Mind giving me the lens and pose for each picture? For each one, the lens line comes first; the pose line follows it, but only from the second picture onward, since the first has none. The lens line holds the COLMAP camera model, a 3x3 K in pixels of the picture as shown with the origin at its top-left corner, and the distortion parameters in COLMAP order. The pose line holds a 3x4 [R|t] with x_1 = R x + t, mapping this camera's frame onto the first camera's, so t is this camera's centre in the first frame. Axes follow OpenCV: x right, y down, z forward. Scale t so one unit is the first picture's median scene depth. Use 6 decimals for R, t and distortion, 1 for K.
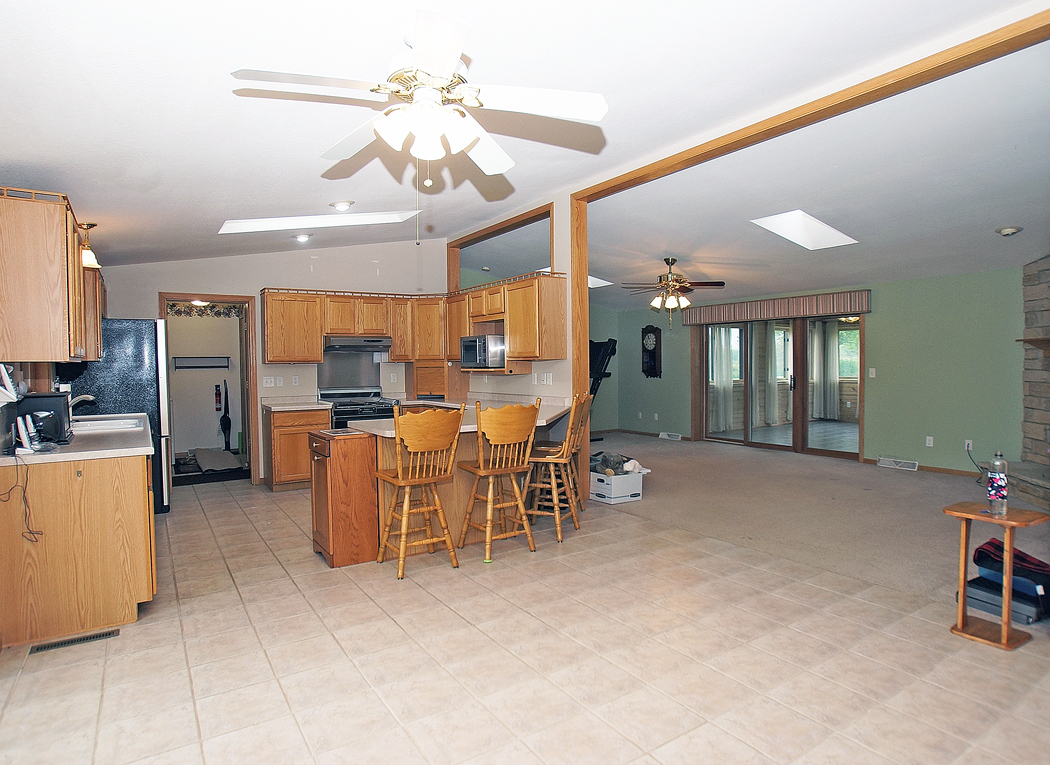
lens RADIAL K [[589.1, 0, 525.0], [0, 589.1, 382.5], [0, 0, 1]] dist [-0.001556, 0.000604]
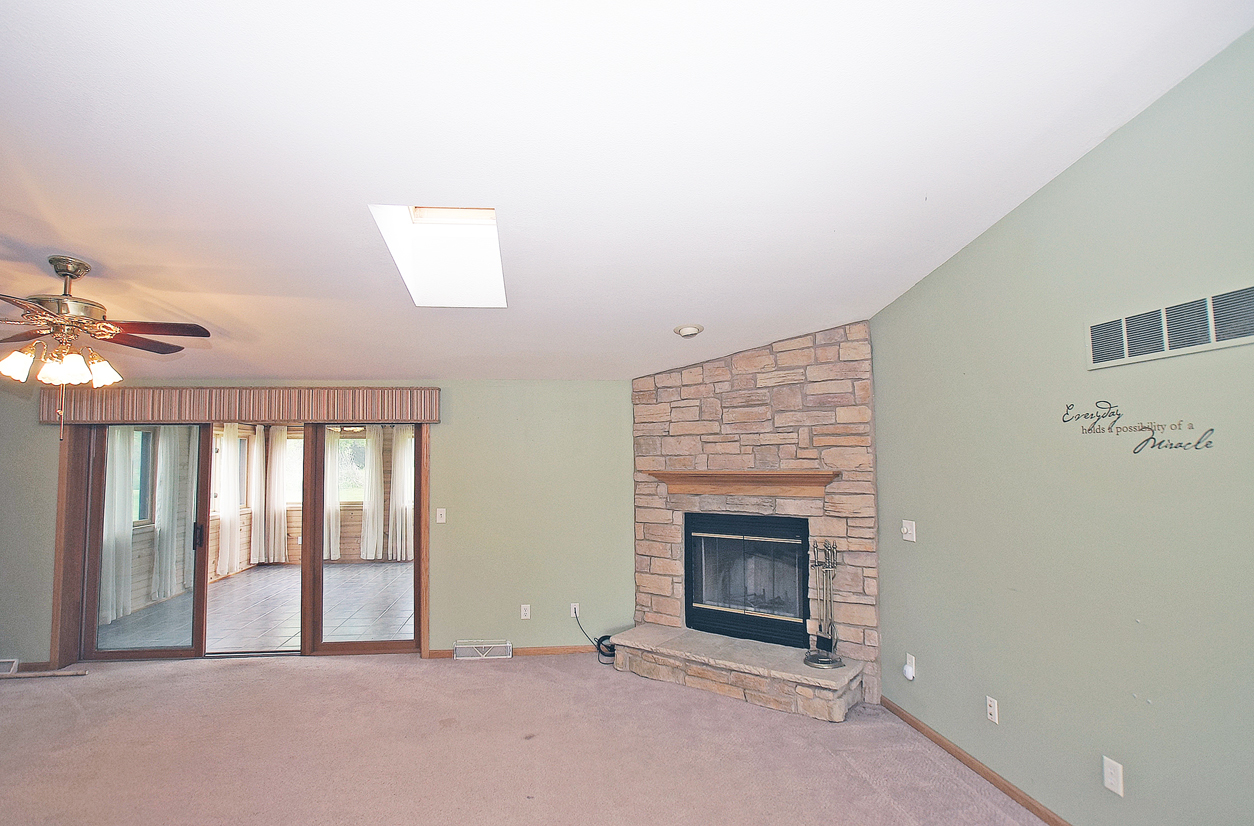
lens RADIAL K [[634.3, 0, 627.0], [0, 634.3, 413.0], [0, 0, 1]] dist [0.000535, 0.000902]
pose [[0.467888, 0.067896, 0.881176, 0.058634], [0.038070, 0.994571, -0.096848, -0.058781], [-0.882967, 0.078861, 0.462763, 0.531251]]
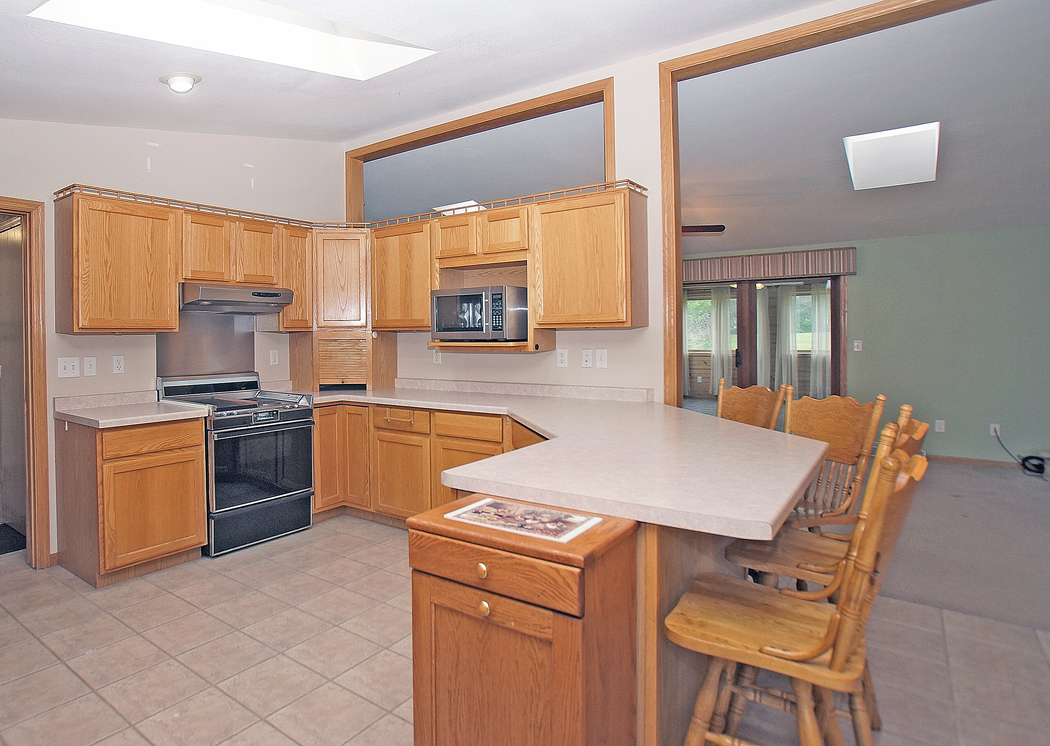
lens RADIAL K [[625.0, 0, 449.7], [0, 625.0, 332.2], [0, 0, 1]] dist [-0.029036, 0.024419]
pose [[0.953158, 0.002878, 0.302460, -0.269047], [0.008604, 0.999292, -0.036622, -0.009300], [-0.302351, 0.037508, 0.952458, 0.359706]]
